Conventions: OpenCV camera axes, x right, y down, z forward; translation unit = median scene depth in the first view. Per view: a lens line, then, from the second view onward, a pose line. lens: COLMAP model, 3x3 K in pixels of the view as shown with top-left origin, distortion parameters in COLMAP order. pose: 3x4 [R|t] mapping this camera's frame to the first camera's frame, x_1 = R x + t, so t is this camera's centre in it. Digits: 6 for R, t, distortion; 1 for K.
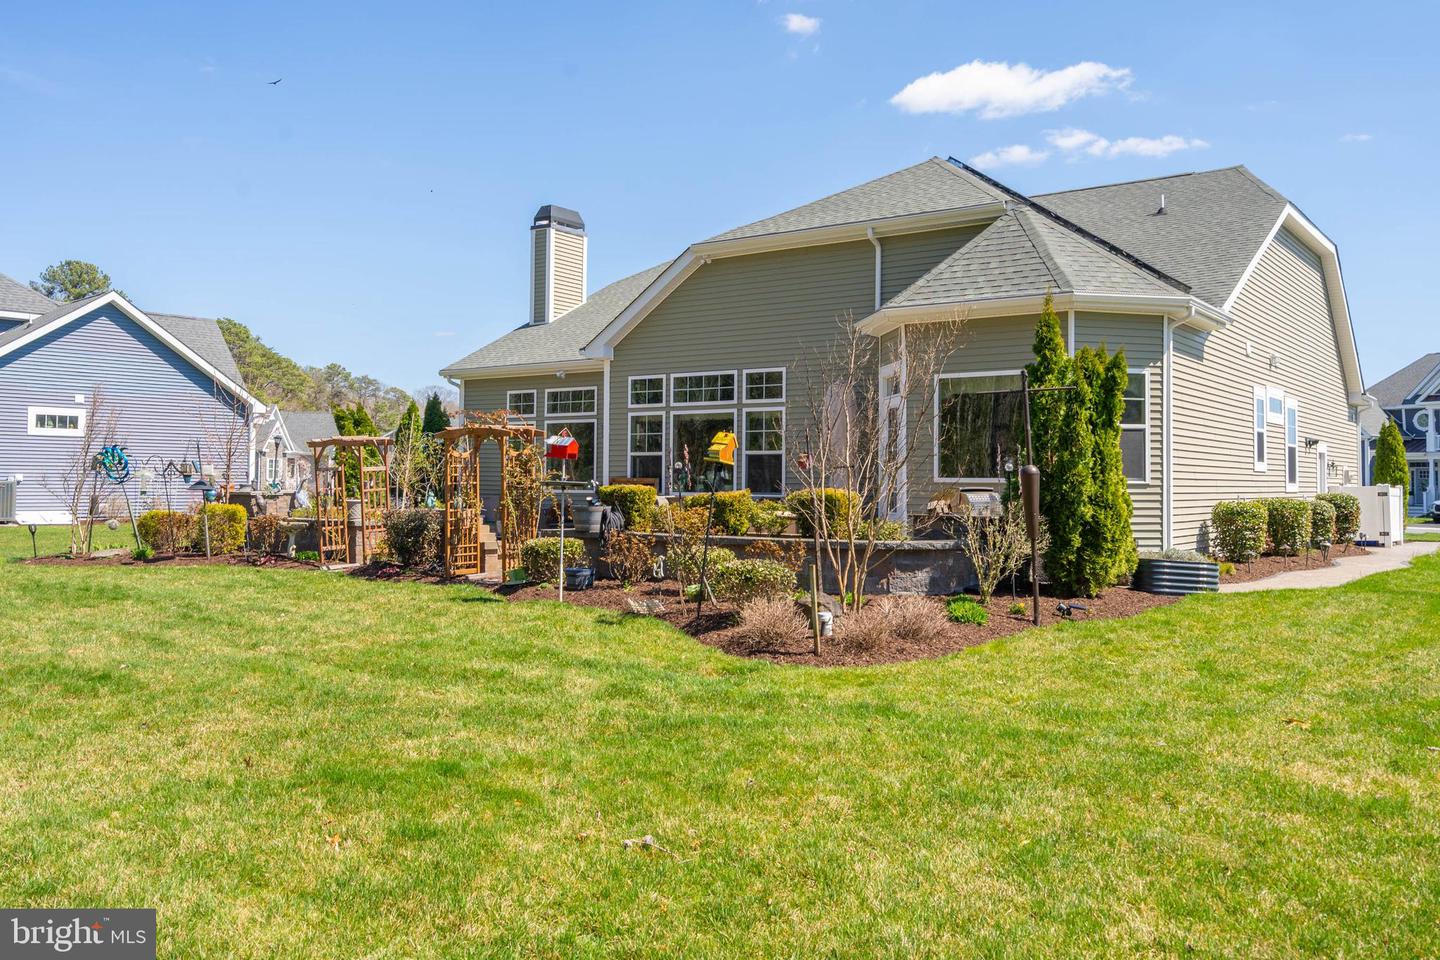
lens RADIAL K [[1191.2, 0, 722.7], [0, 1191.2, 441.1], [0, 0, 1]] dist [0.006686, 0.001522]
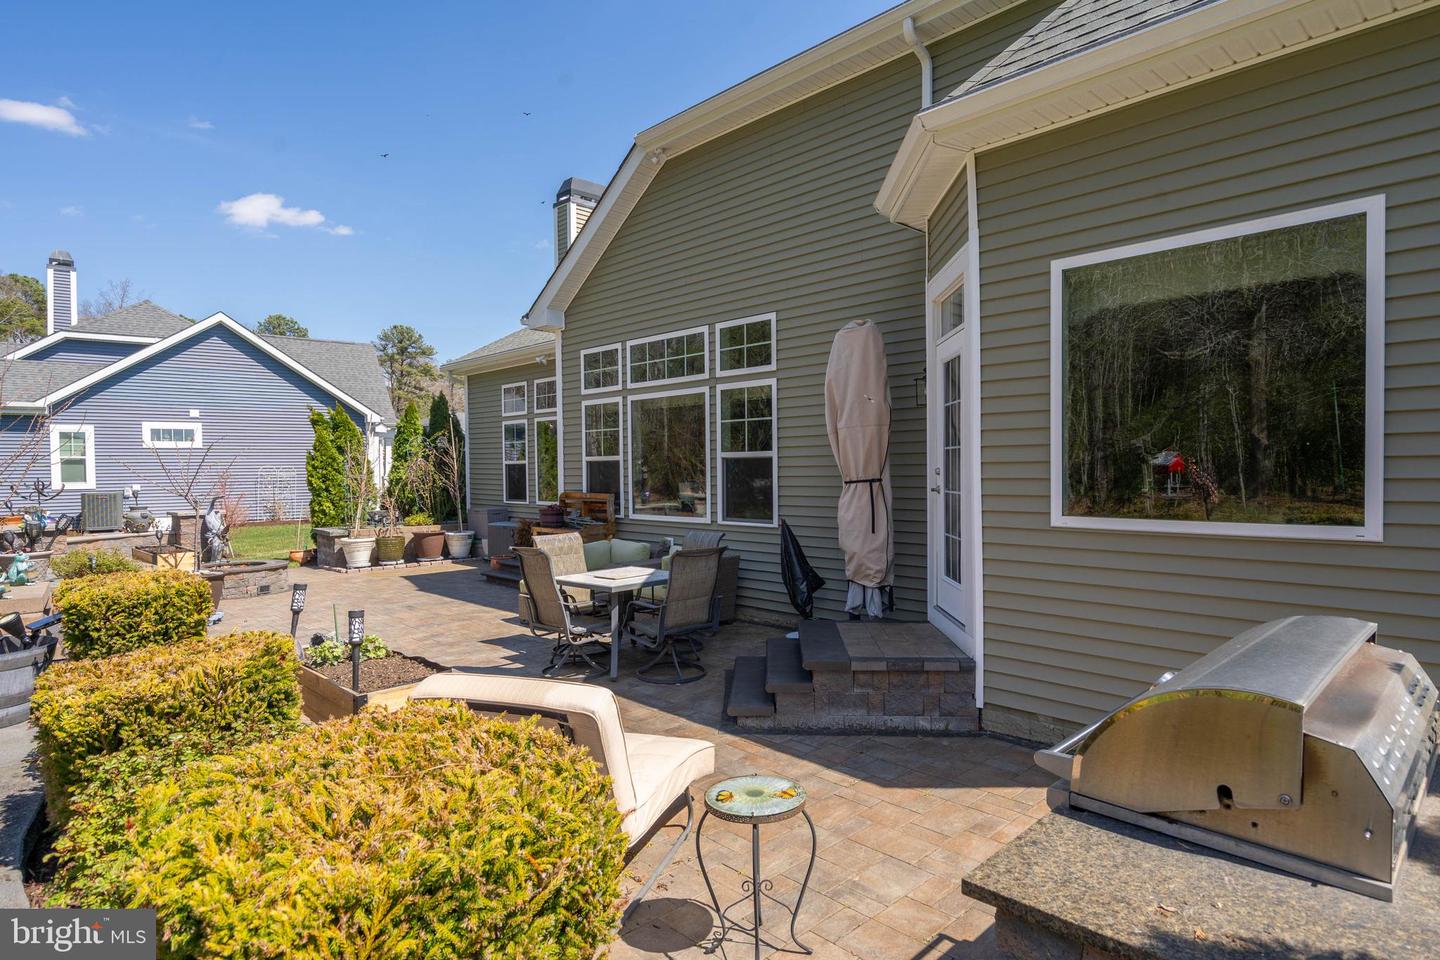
lens RADIAL K [[800.4, 0, 720.0], [0, 800.4, 480.0], [0, 0, 1]] dist [0.001365, 0.000108]
pose [[0.984055, -0.016957, -0.177056, 0.088355], [0.026226, 0.998398, 0.050144, 0.001371], [0.175922, -0.053988, 0.982922, 0.549230]]
